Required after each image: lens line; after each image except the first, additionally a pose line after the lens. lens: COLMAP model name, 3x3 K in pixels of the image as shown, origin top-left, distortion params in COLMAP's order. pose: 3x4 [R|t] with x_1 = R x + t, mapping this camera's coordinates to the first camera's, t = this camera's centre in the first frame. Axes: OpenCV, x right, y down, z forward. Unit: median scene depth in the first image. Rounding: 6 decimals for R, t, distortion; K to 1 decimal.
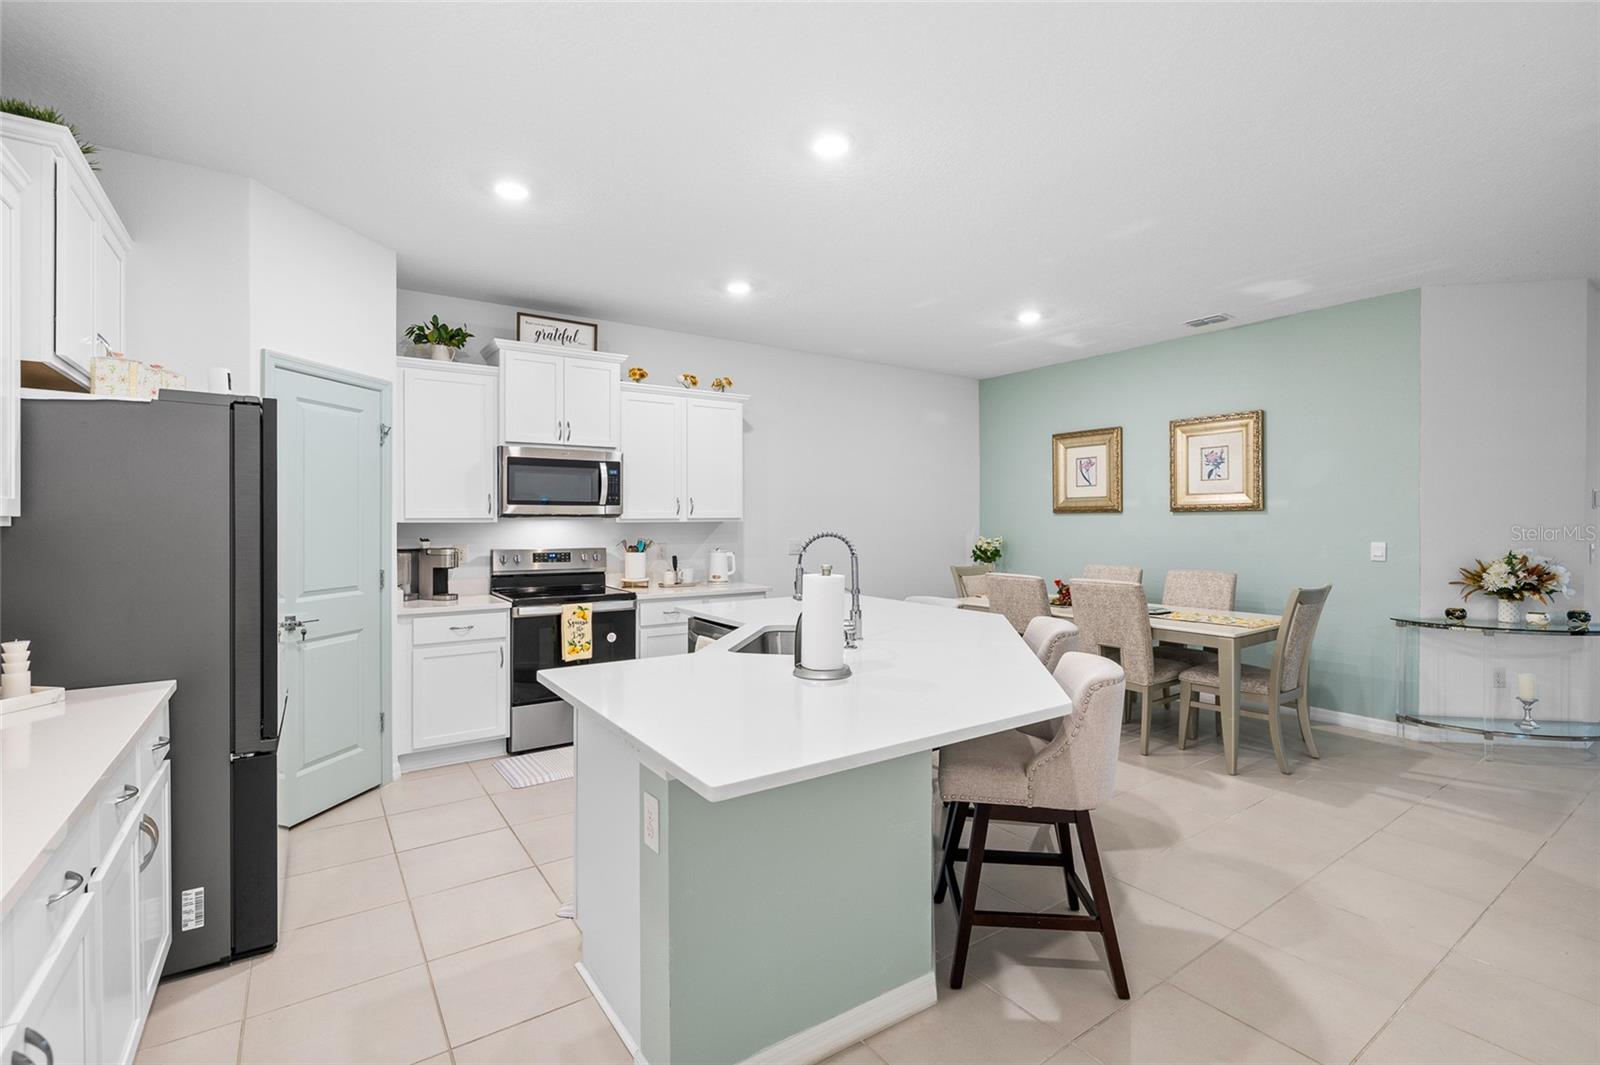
lens RADIAL K [[713.1, 0, 800.9], [0, 713.1, 526.4], [0, 0, 1]] dist [0.000759, 0.000249]
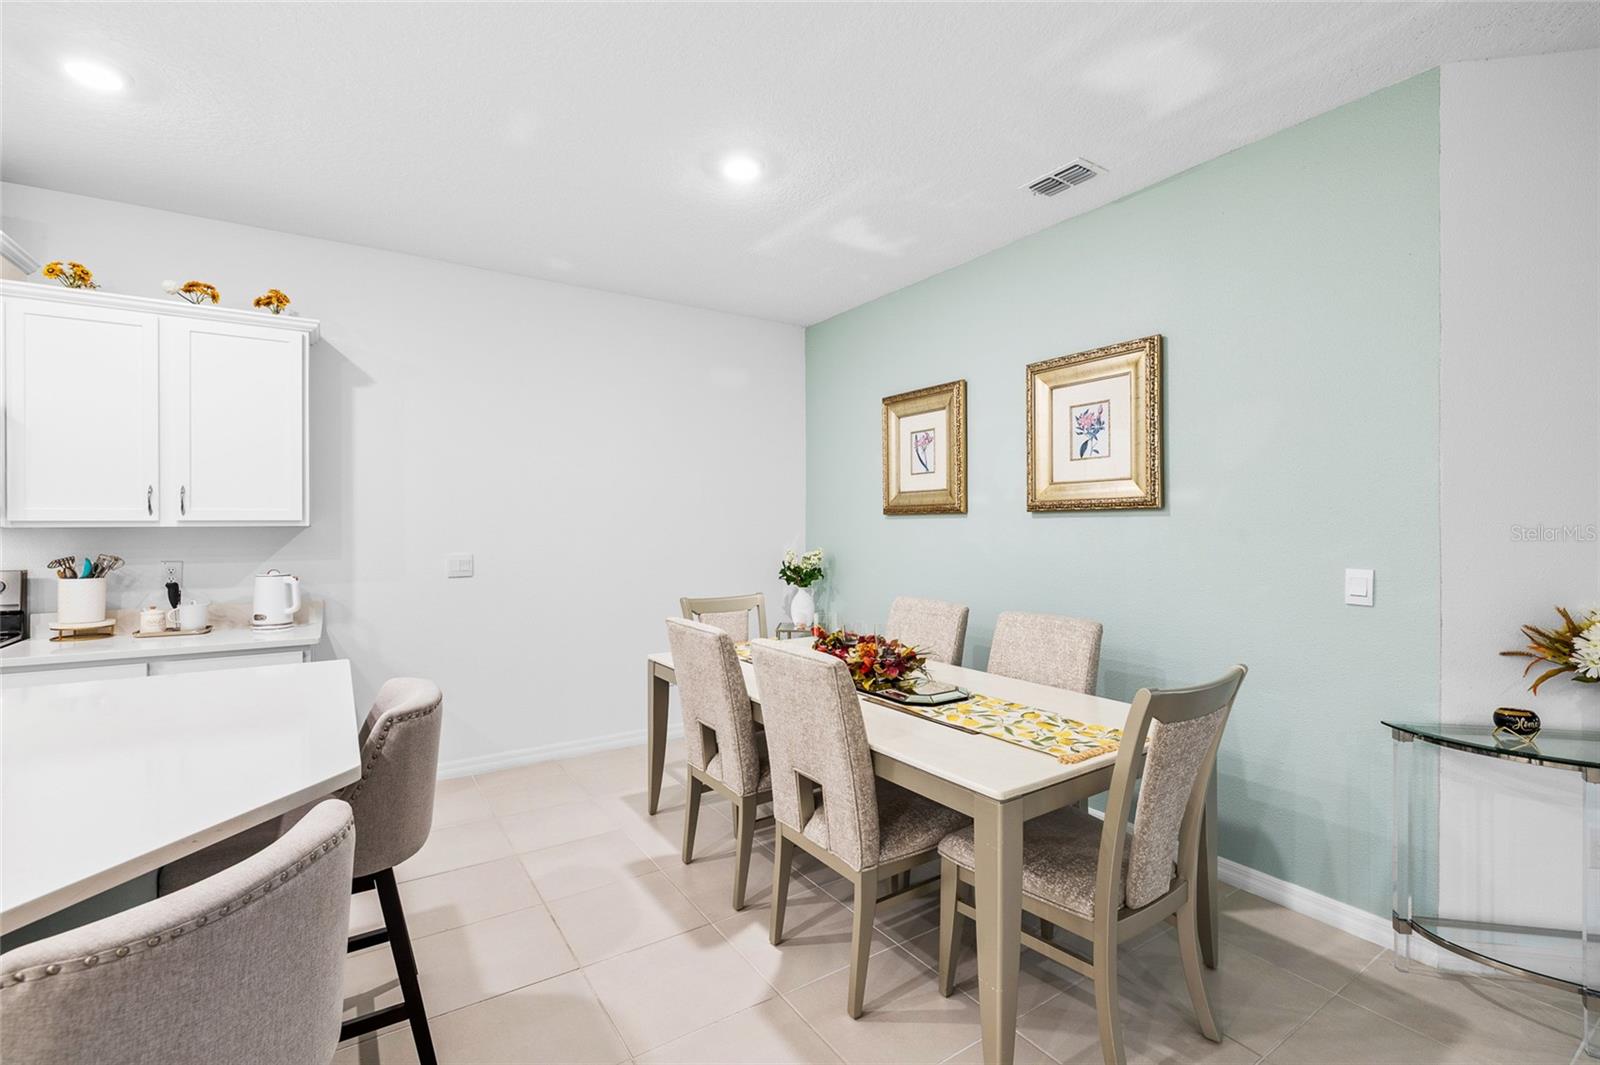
lens RADIAL K [[703.0, 0, 798.4], [0, 703.0, 525.3], [0, 0, 1]] dist [-0.002228, -0.000368]
pose [[0.999736, 0.002185, -0.022864, 0.363765], [-0.002361, 0.999968, -0.007662, -0.004125], [0.022847, 0.007714, 0.999709, 0.422384]]
